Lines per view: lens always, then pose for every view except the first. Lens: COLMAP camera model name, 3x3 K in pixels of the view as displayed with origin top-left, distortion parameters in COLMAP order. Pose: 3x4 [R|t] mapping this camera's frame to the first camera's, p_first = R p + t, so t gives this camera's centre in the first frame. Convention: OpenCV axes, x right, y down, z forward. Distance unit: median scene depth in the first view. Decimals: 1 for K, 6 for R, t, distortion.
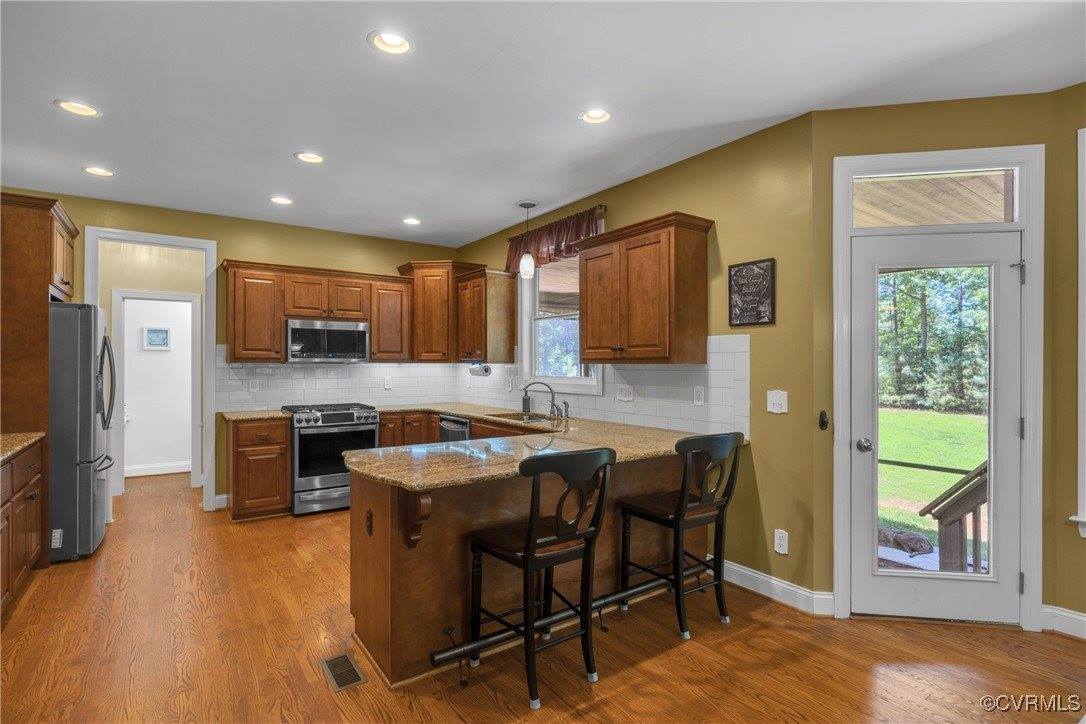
lens RADIAL K [[536.7, 0, 550.0], [0, 536.7, 365.8], [0, 0, 1]] dist [-0.005616, -0.000805]
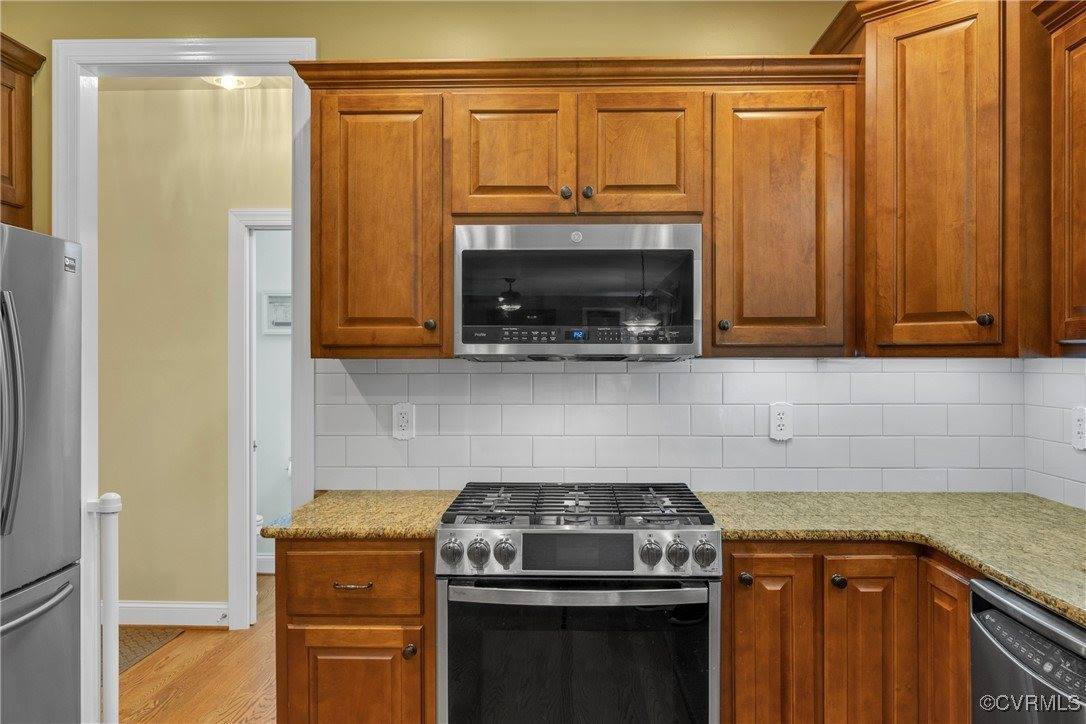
lens RADIAL K [[842.0, 0, 542.2], [0, 842.0, 358.2], [0, 0, 1]] dist [0.000825, 0.001055]
pose [[0.791062, -0.002701, -0.611730, -0.127813], [0.000417, 0.999992, -0.003877, -0.003922], [0.611736, 0.002812, 0.791057, 0.597594]]
